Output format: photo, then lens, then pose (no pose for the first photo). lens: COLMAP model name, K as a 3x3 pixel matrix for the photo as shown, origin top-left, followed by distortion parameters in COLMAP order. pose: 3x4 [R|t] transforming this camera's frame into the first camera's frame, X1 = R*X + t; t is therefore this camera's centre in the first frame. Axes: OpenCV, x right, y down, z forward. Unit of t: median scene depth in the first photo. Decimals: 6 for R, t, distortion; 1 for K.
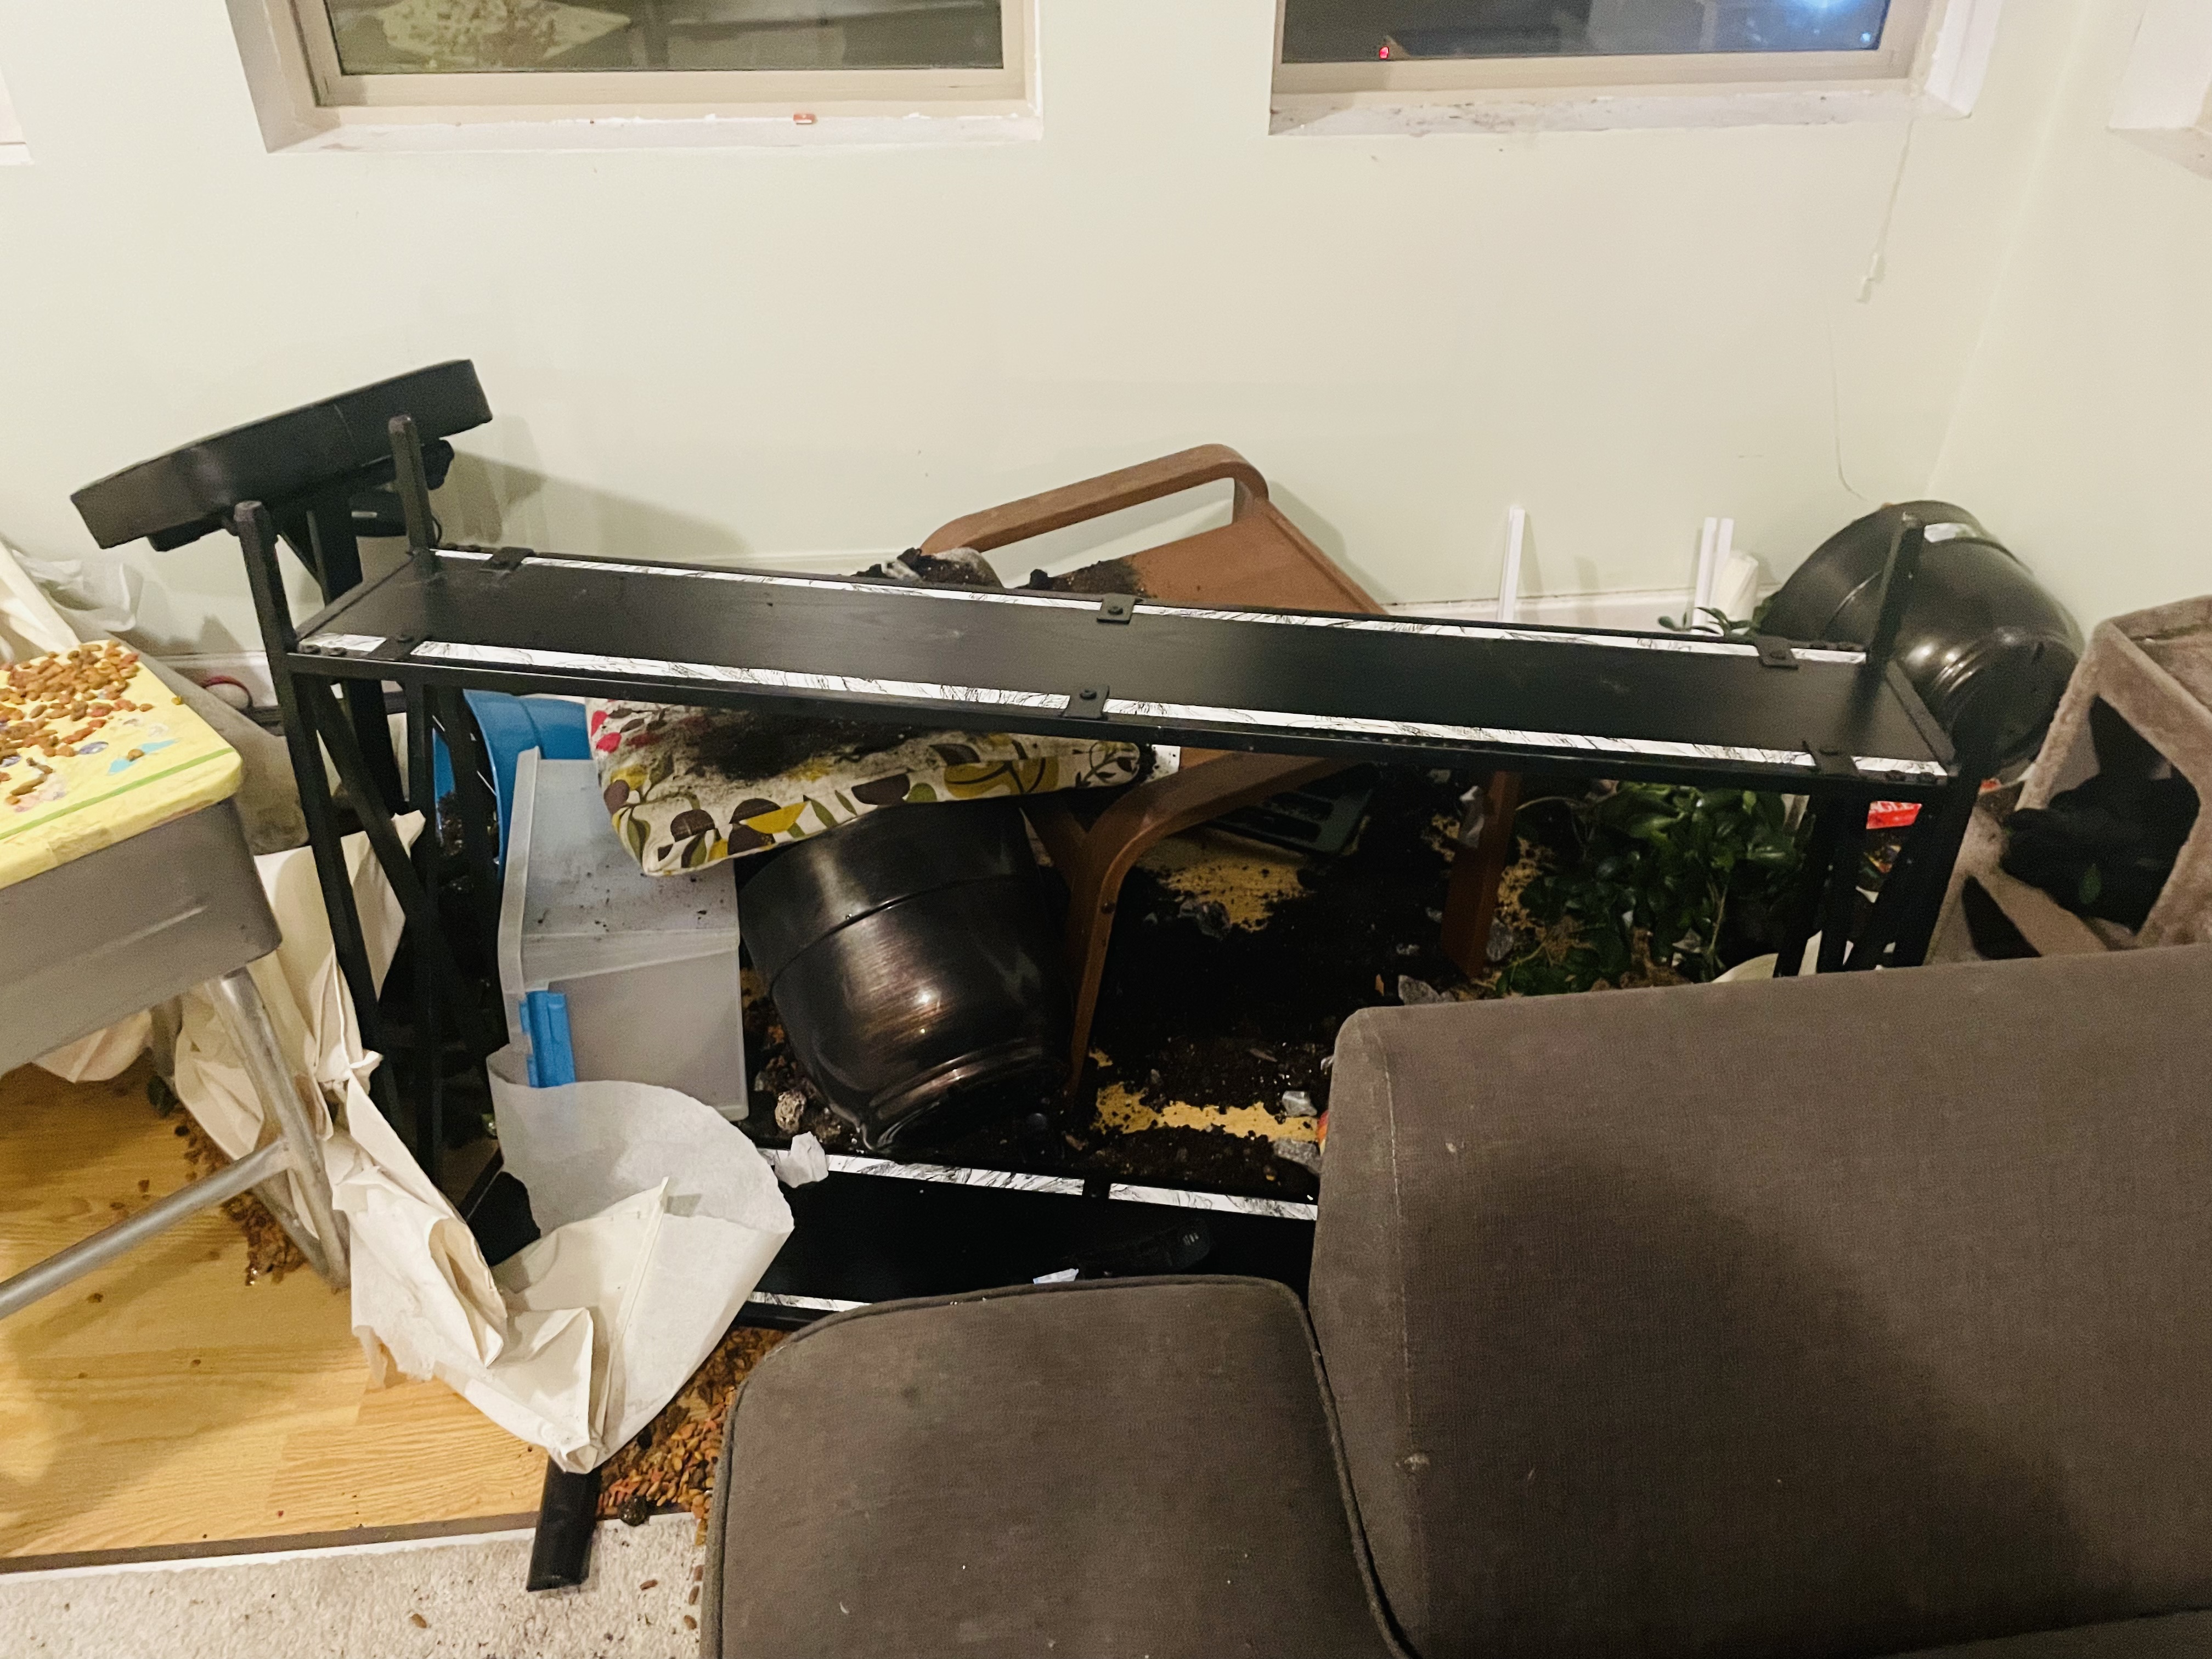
lens RADIAL K [[1694.3, 0, 1106.0], [0, 1694.3, 829.5], [0, 0, 1]] dist [0.020801, -0.009894]
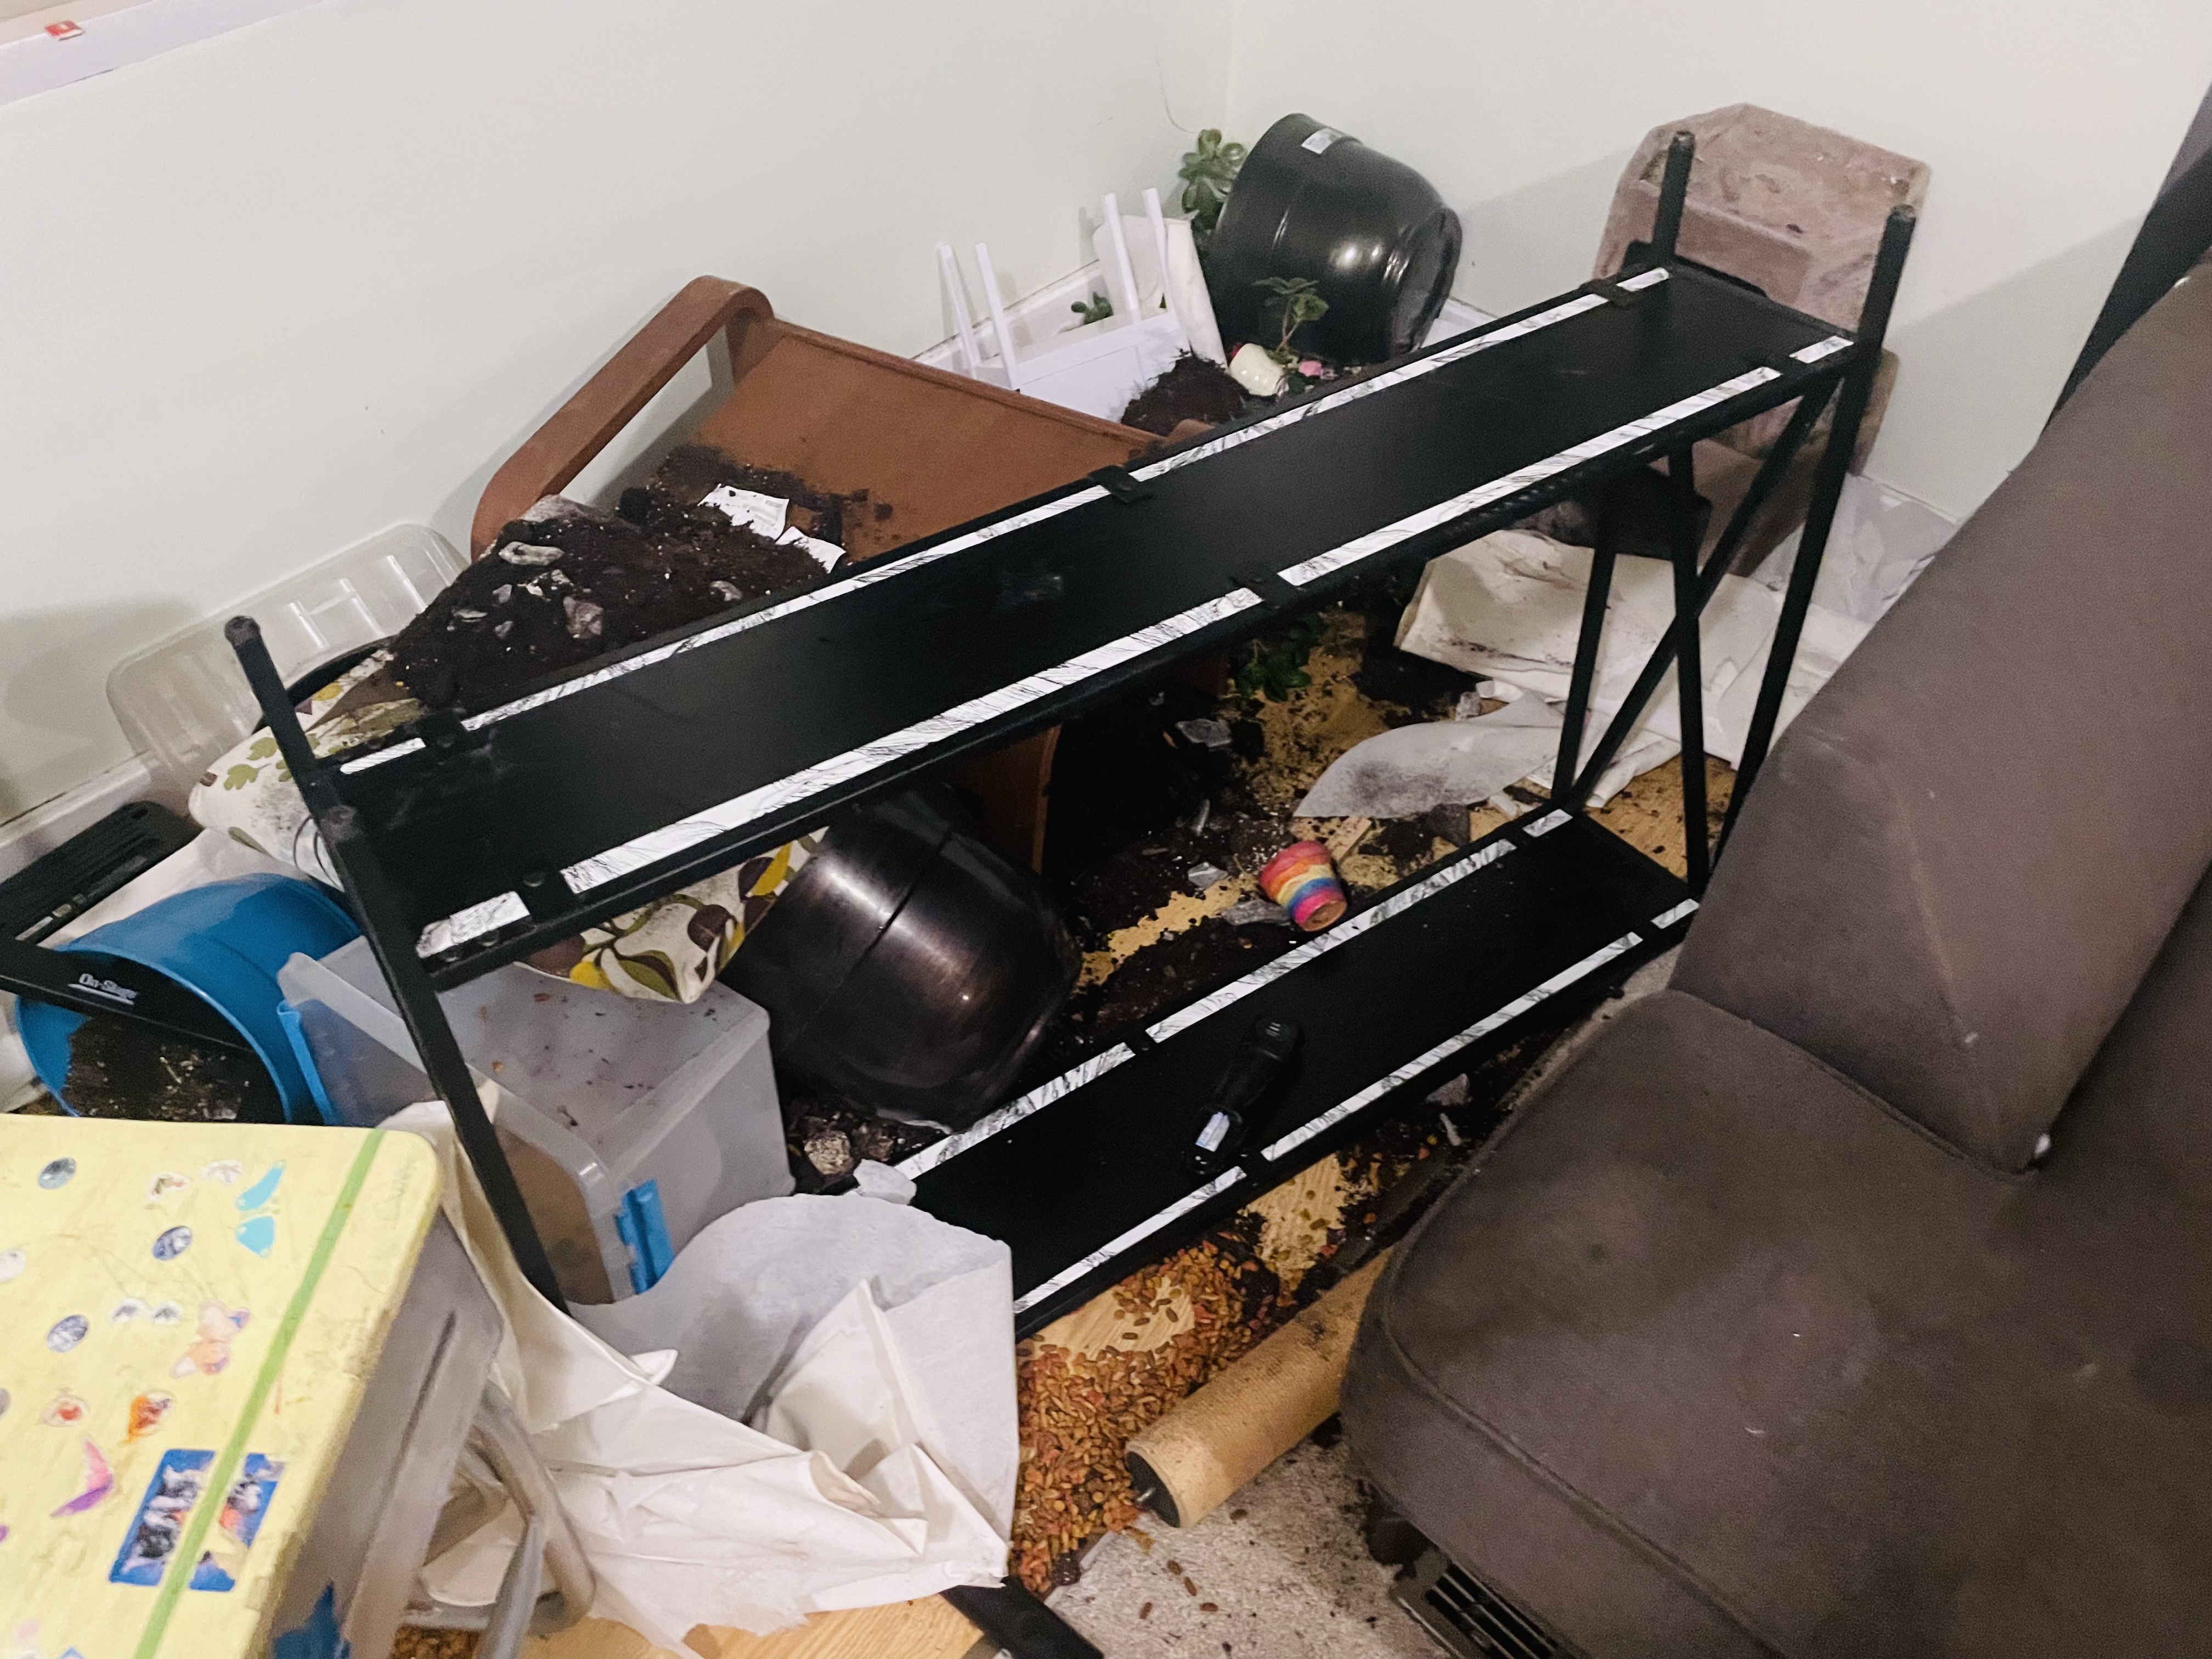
lens RADIAL K [[1665.5, 0, 1091.1], [0, 1665.5, 874.4], [0, 0, 1]] dist [0.054376, -0.073828]
pose [[0.752231, -0.487654, 0.443105, -0.415433], [0.390061, 0.871570, 0.297014, -0.179425], [-0.531038, -0.050586, 0.845837, 0.183072]]
